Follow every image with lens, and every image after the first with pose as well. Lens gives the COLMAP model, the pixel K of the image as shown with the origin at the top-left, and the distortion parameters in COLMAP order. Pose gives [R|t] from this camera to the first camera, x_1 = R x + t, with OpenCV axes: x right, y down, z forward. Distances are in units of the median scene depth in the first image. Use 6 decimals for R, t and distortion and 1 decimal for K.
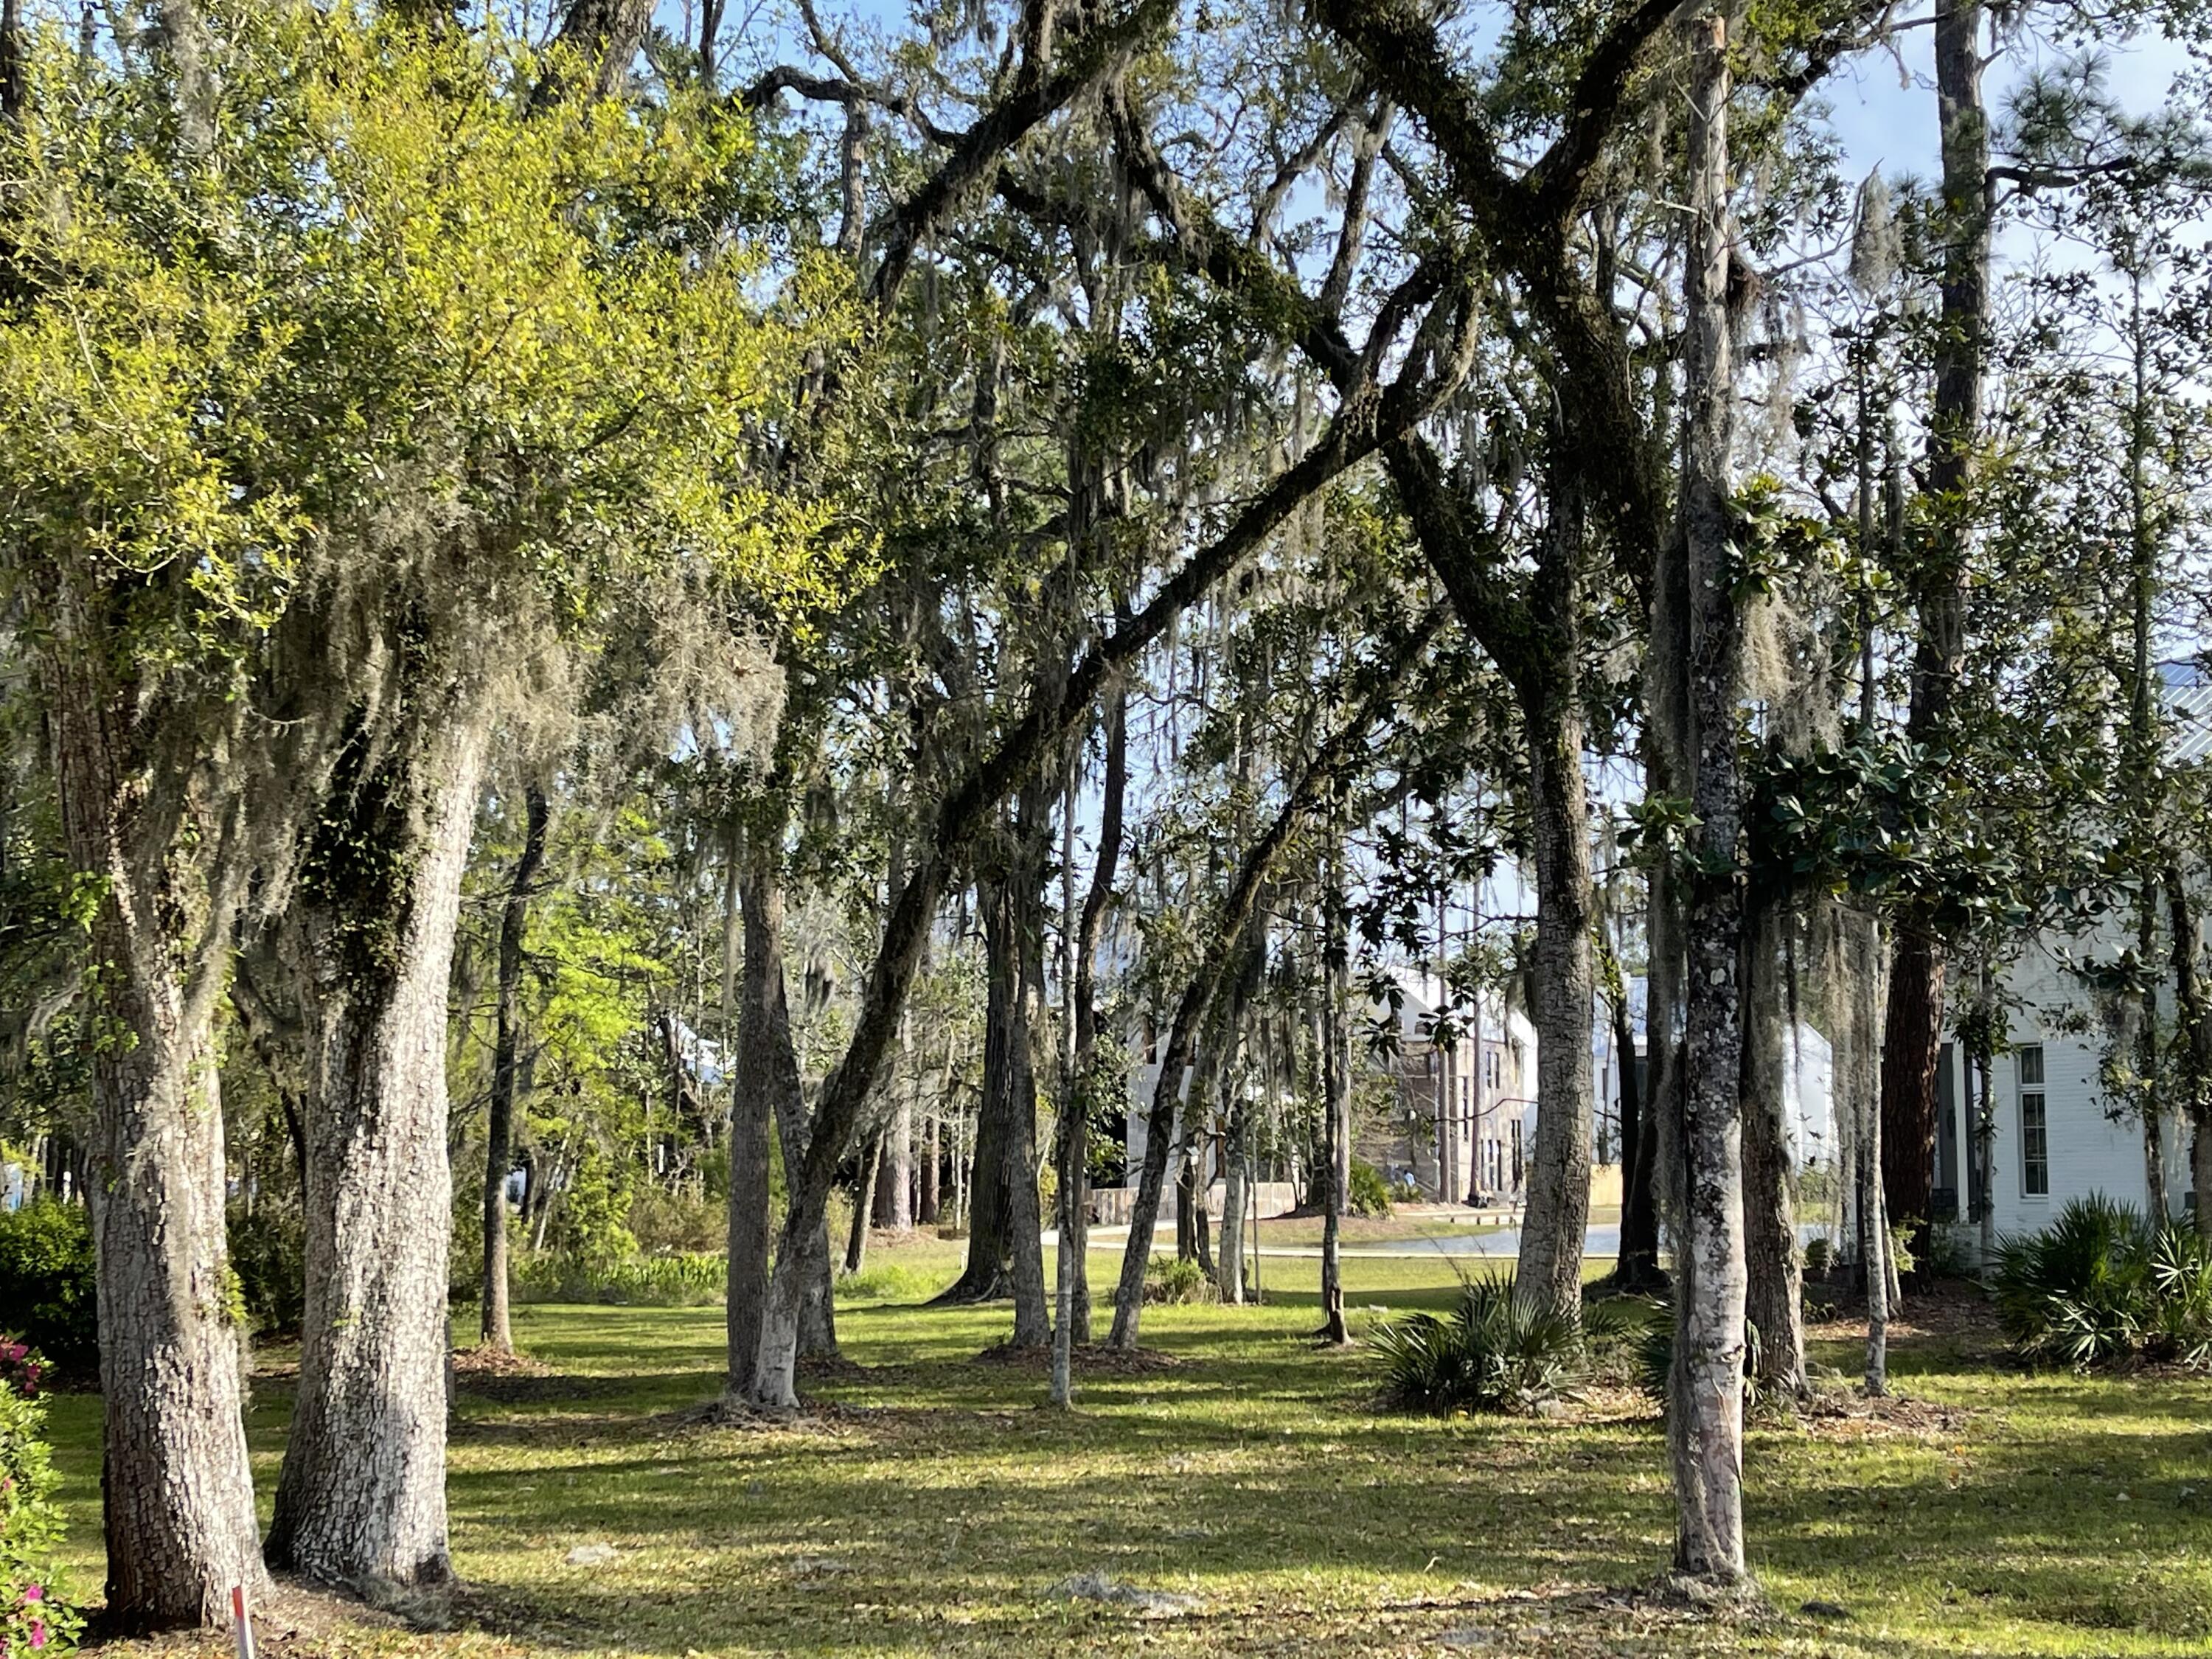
lens RADIAL K [[3087.6, 0, 1114.2], [0, 3087.6, 884.5], [0, 0, 1]] dist [0.131270, -0.457125]
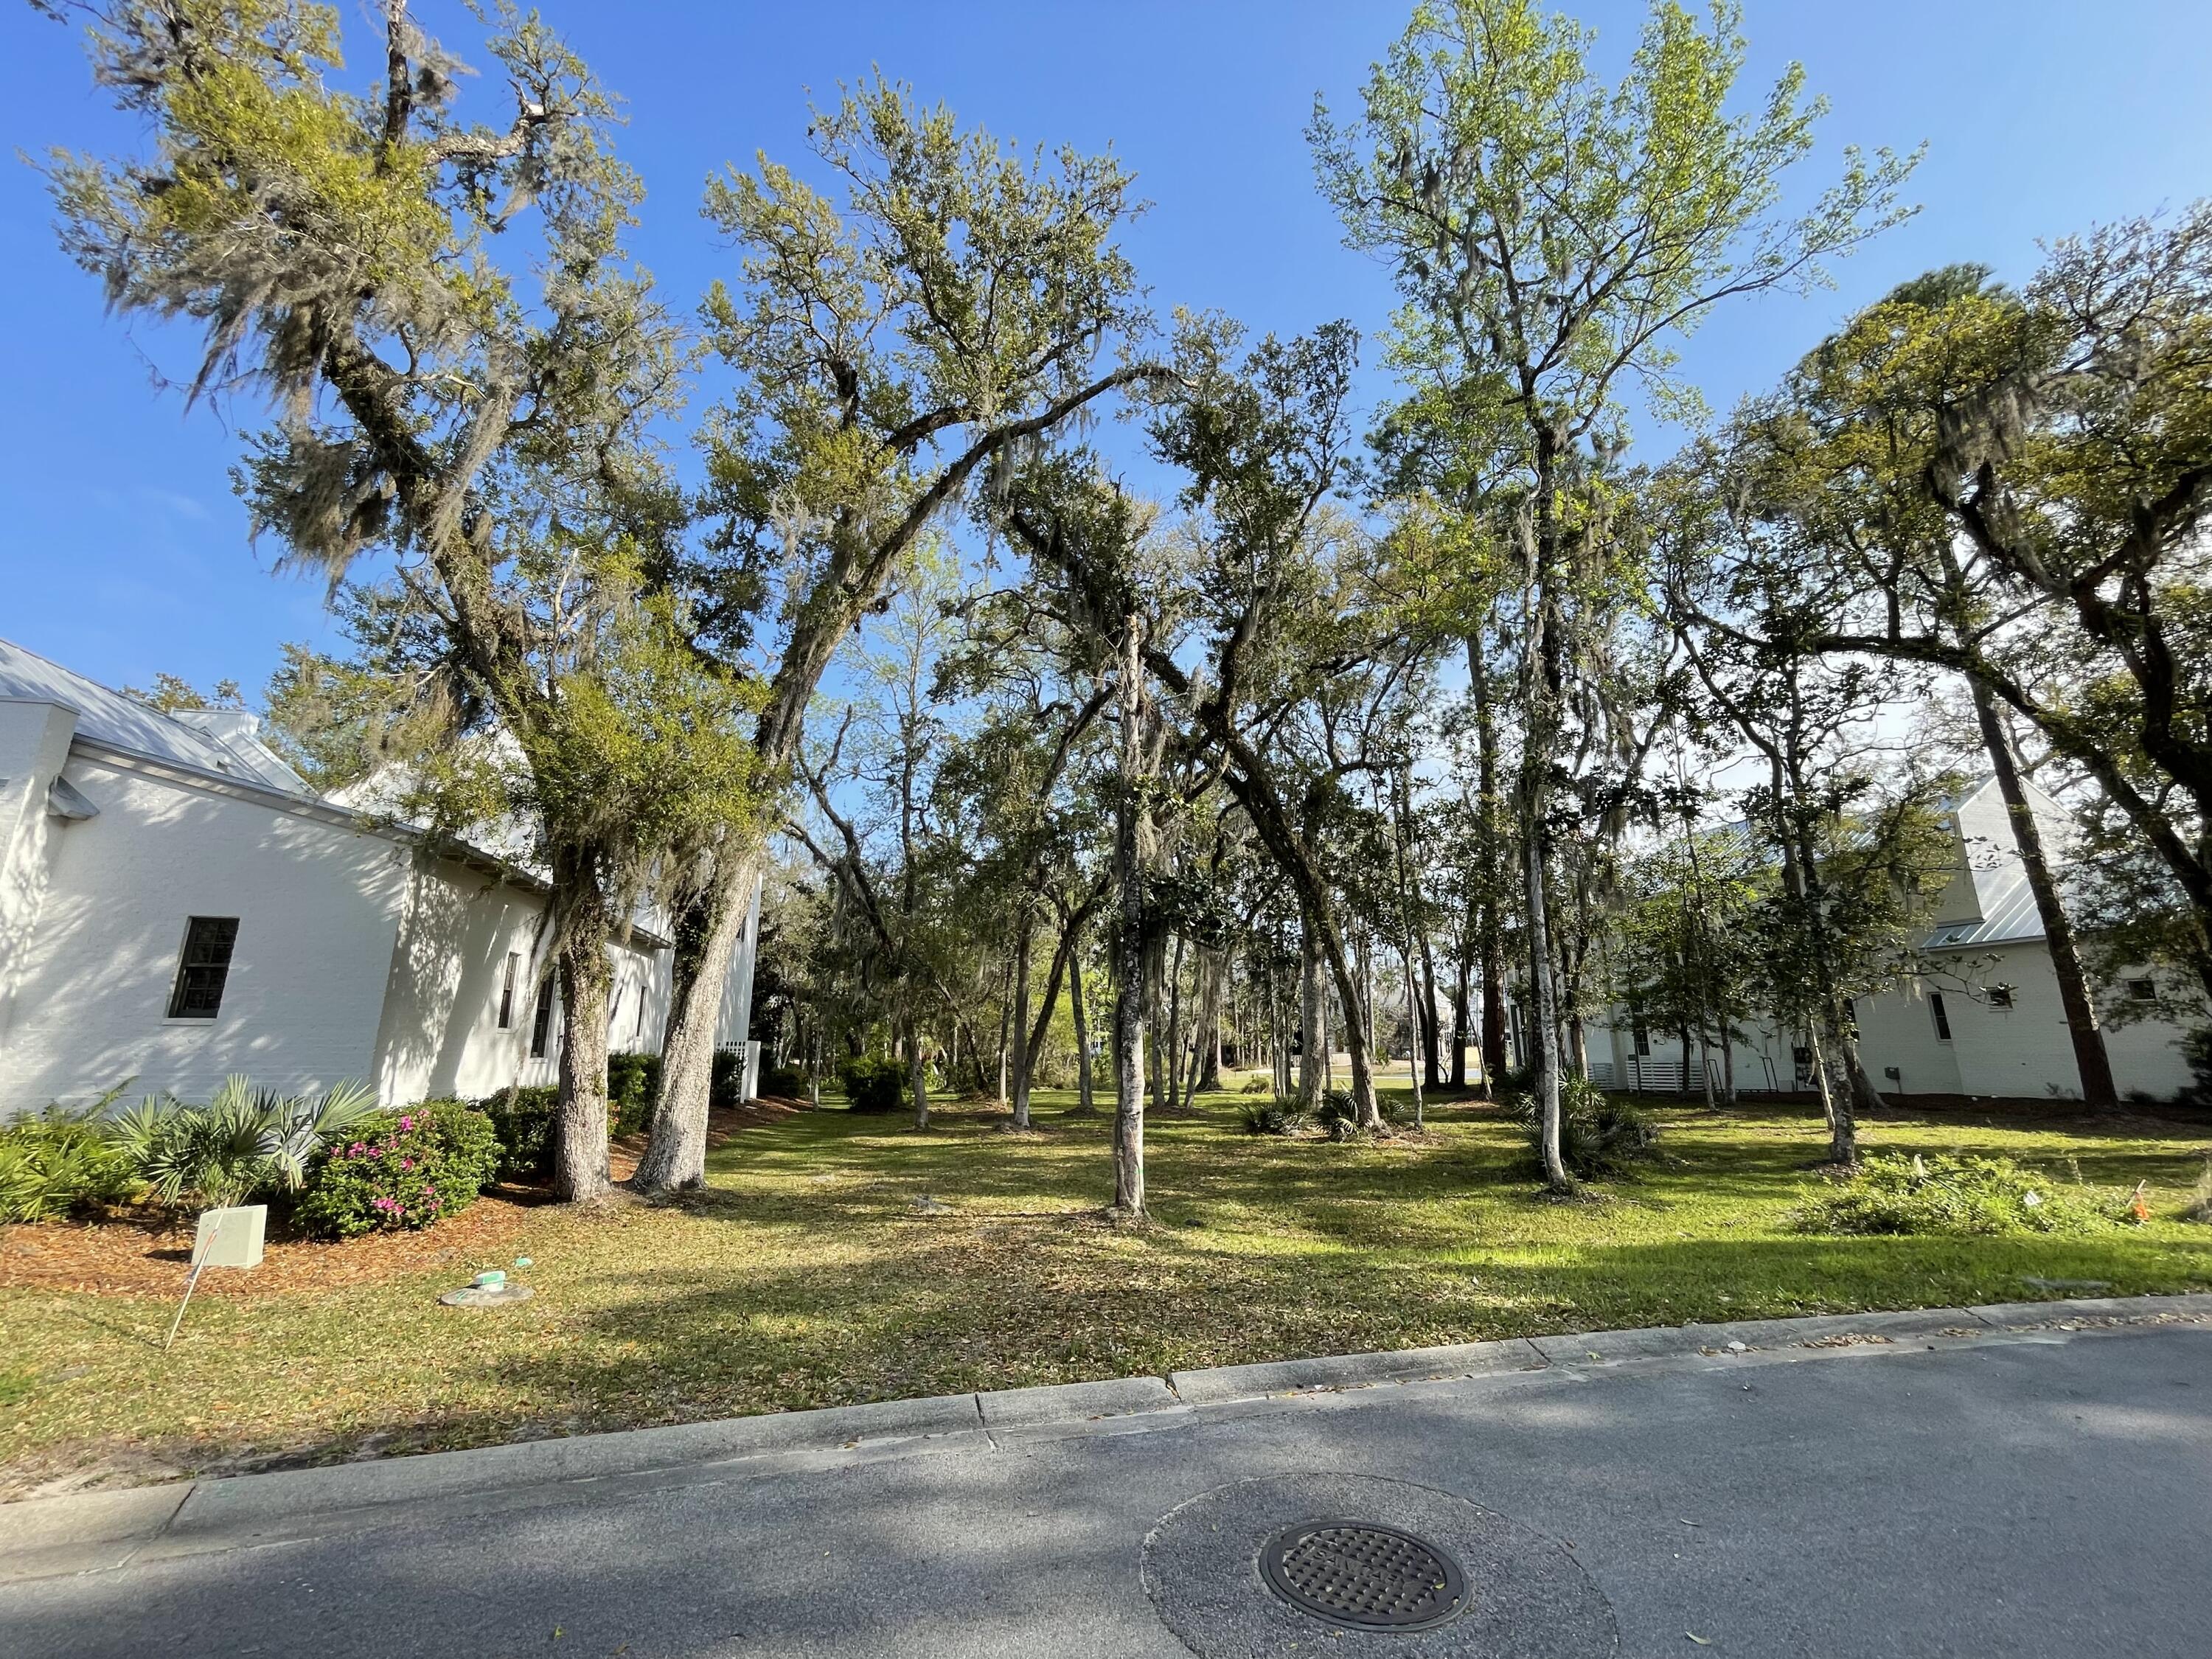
lens RADIAL K [[909.4, 0, 1091.9], [0, 909.4, 823.6], [0, 0, 1]] dist [-0.005805, 0.000030]
pose [[0.964181, -0.064276, -0.257339, 0.173763], [0.024343, 0.987543, -0.155456, 0.014567], [0.264125, 0.143624, 0.953735, 0.118307]]
